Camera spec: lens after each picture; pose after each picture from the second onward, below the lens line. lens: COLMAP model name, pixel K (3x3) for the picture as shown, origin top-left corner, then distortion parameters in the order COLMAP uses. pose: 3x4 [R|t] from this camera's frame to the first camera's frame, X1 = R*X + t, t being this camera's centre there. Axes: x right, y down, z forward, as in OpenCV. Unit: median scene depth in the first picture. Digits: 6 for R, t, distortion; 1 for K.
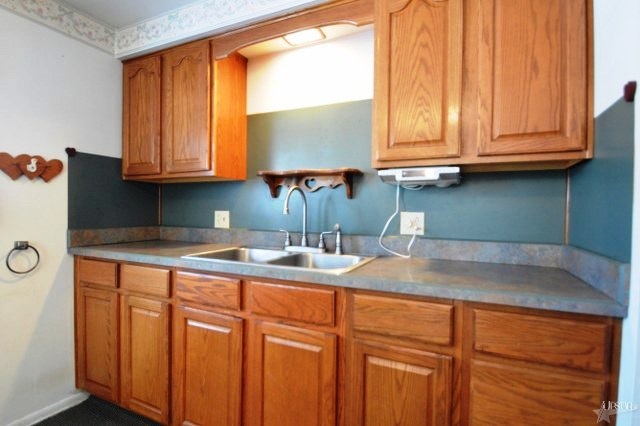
lens RADIAL K [[341.2, 0, 304.9], [0, 341.2, 215.4], [0, 0, 1]] dist [-0.014991, -0.000294]
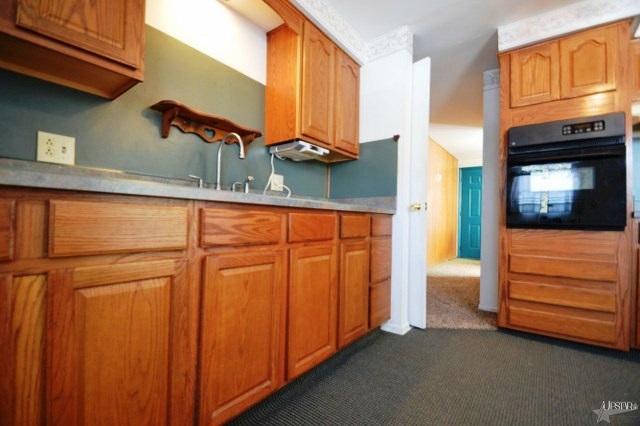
lens RADIAL K [[285.3, 0, 308.6], [0, 285.3, 216.8], [0, 0, 1]] dist [0.016153, -0.017673]
pose [[0.213139, 0.002107, 0.977020, -0.894071], [-0.005381, 0.999985, -0.000983, 0.179148], [-0.977007, -0.005048, 0.213148, 0.652962]]
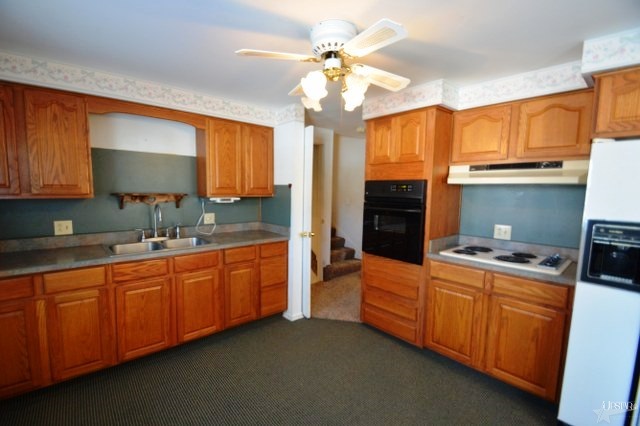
lens RADIAL K [[285.3, 0, 308.6], [0, 285.3, 216.8], [0, 0, 1]] dist [0.016153, -0.017673]
pose [[0.390427, -0.097976, 0.915405, -1.190677], [-0.000095, 0.994317, 0.106462, -0.196429], [-0.920634, -0.041652, 0.388199, -0.322502]]
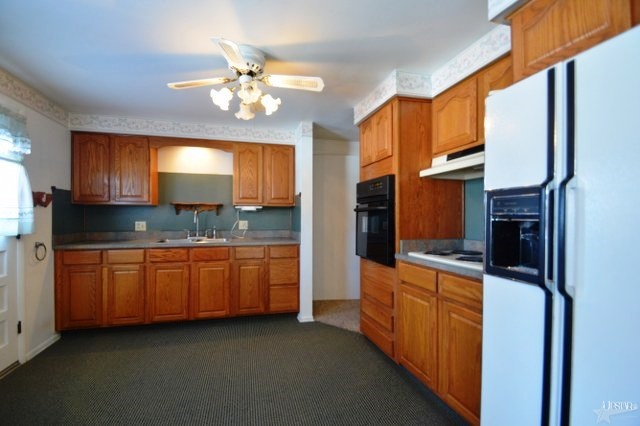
lens RADIAL K [[285.3, 0, 308.6], [0, 285.3, 216.8], [0, 0, 1]] dist [0.016153, -0.017673]
pose [[0.755571, -0.011243, 0.654970, -0.801998], [0.017116, 0.999850, -0.002582, -0.027922], [-0.654843, 0.013161, 0.755651, -1.077407]]
